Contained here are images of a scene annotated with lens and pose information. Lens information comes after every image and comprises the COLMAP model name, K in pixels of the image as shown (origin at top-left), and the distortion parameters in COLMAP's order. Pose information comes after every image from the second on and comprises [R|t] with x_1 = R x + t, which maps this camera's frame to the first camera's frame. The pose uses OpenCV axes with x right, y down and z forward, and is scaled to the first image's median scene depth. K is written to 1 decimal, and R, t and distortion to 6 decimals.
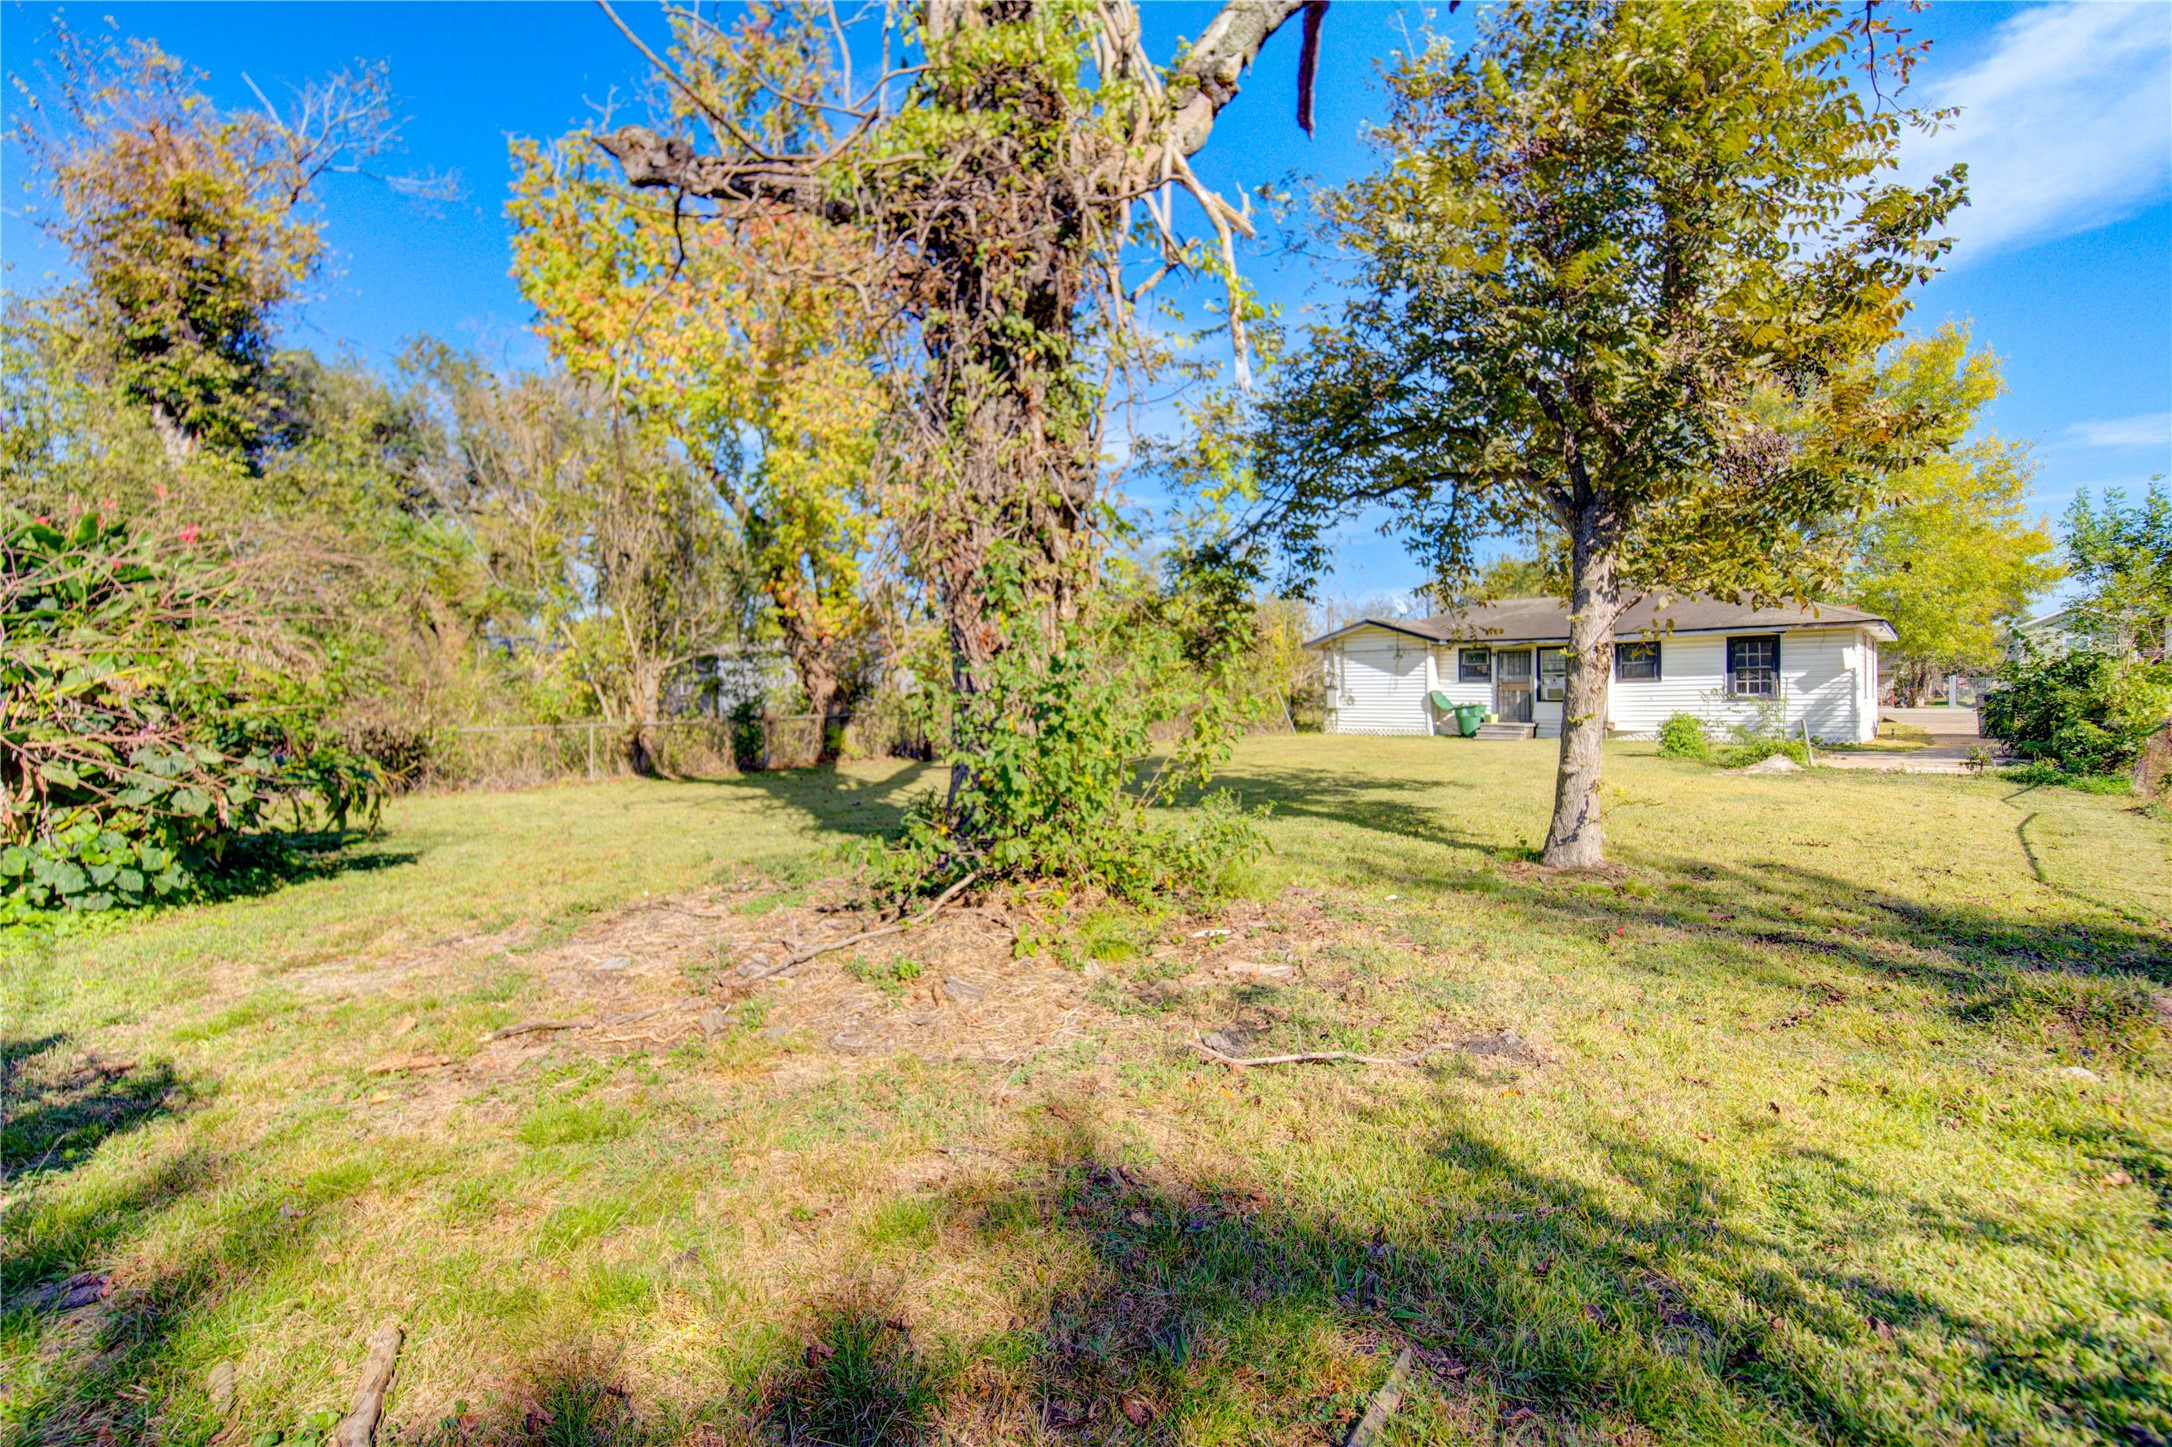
lens RADIAL K [[859.6, 0, 1083.3], [0, 859.6, 683.4], [0, 0, 1]] dist [-0.010740, -0.000071]
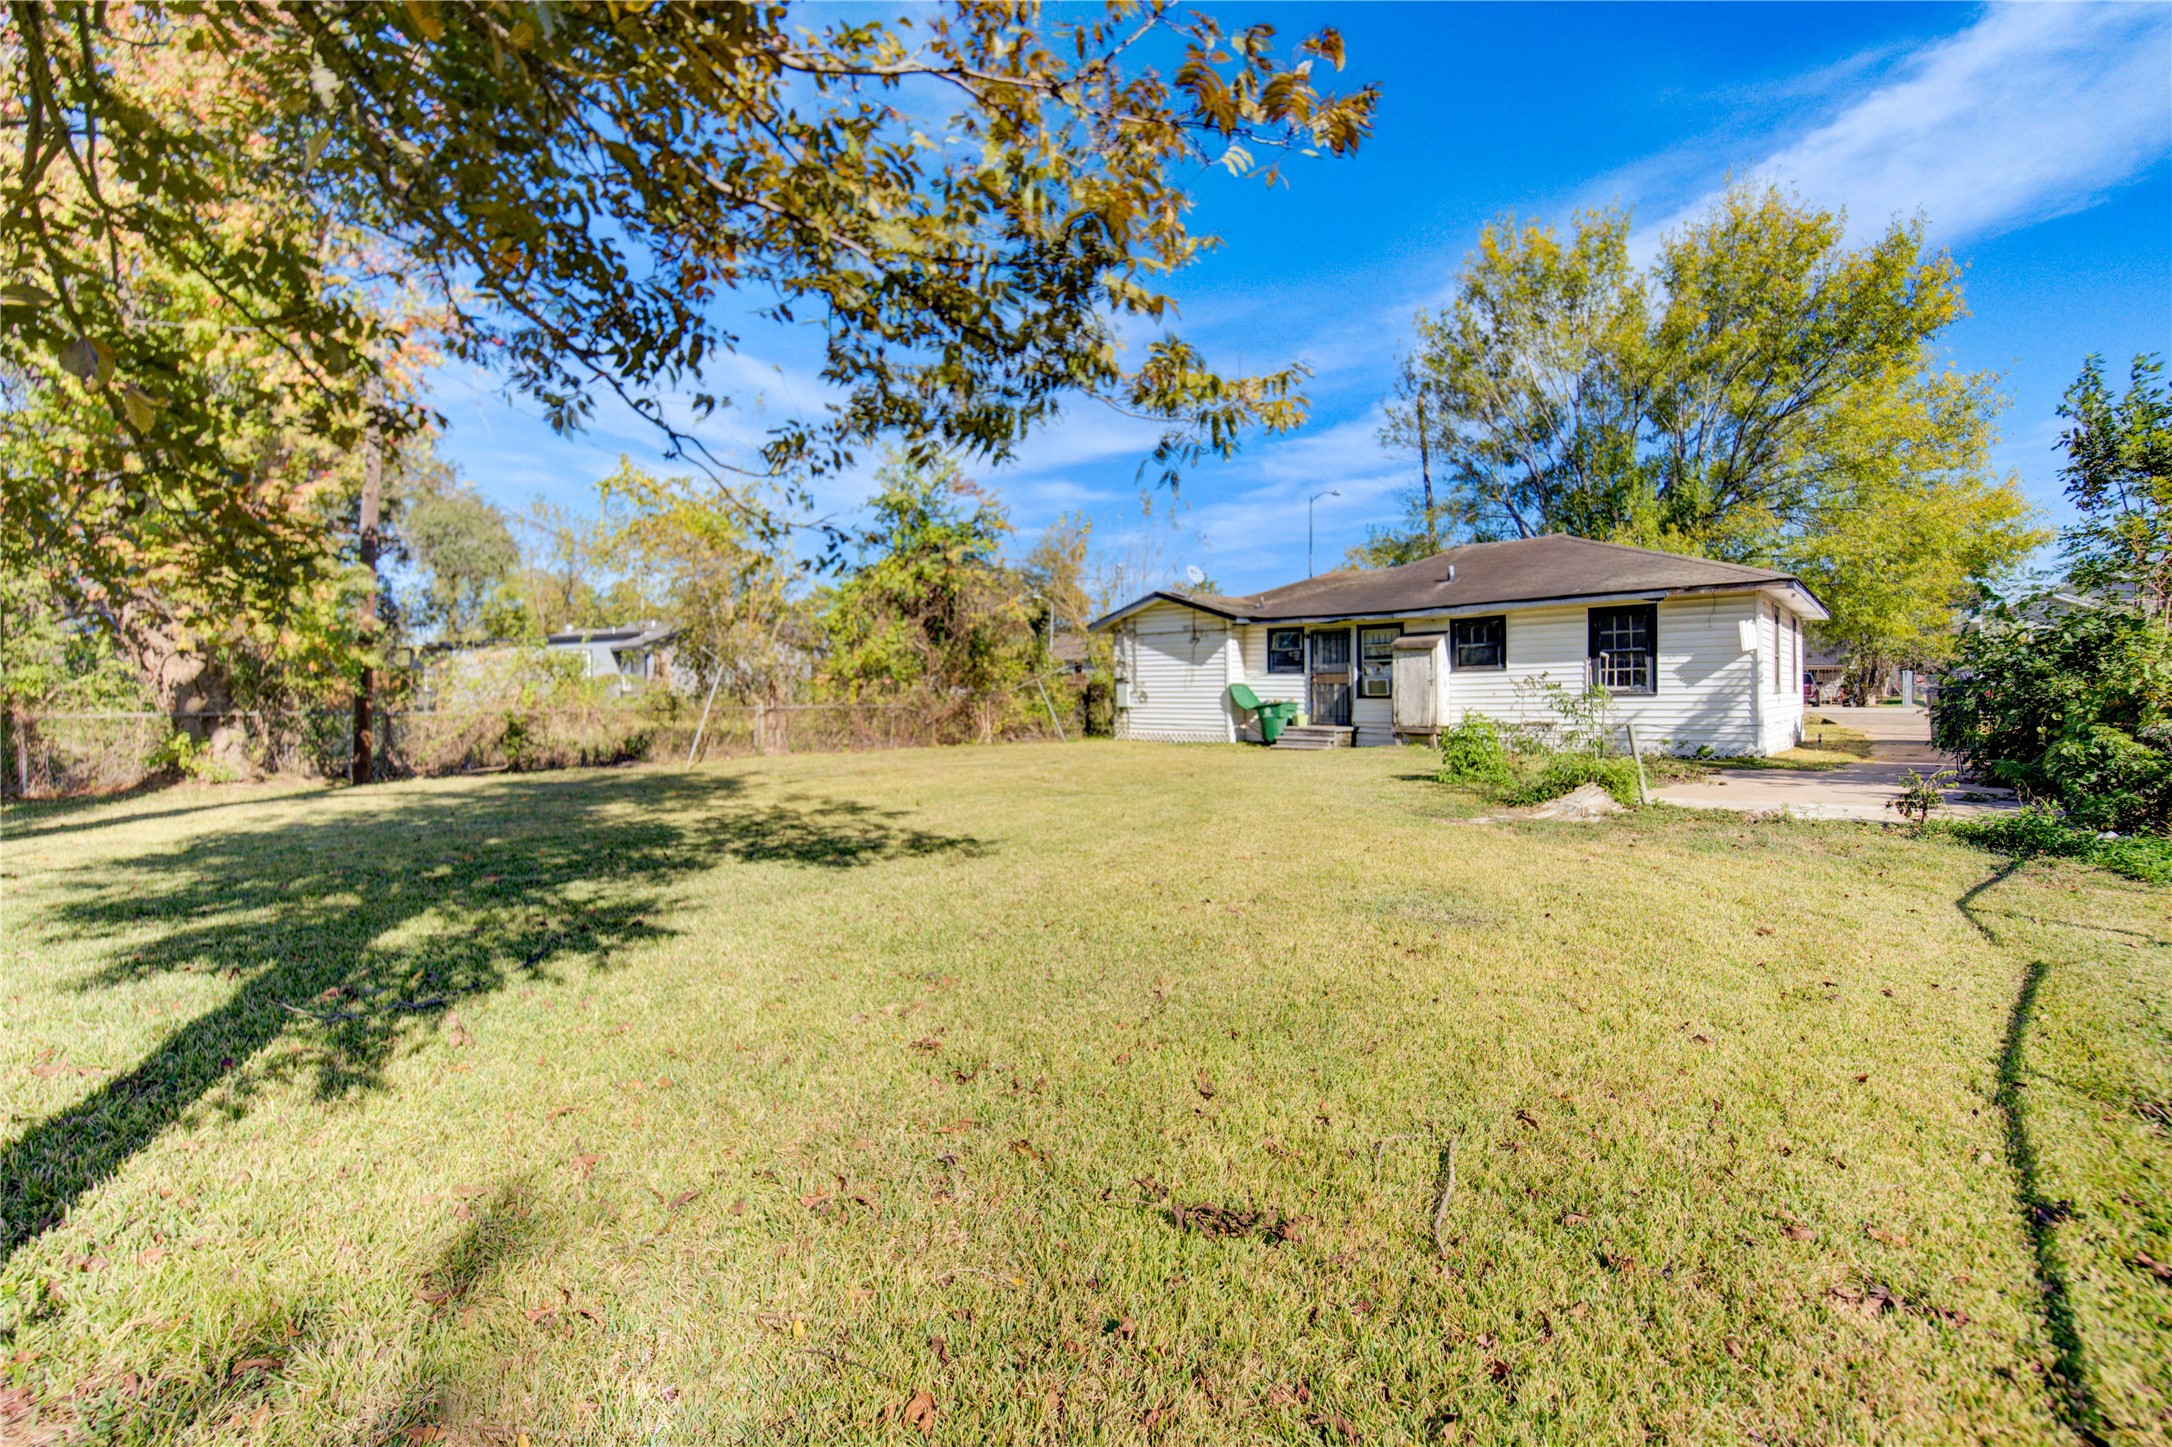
lens RADIAL K [[871.6, 0, 1084.0], [0, 871.6, 690.6], [0, 0, 1]] dist [-0.001076, -0.000212]
pose [[0.999376, 0.000316, 0.035318, 0.304385], [-0.000637, 0.999959, 0.009079, 0.008880], [-0.035314, -0.009095, 0.999335, 0.280956]]
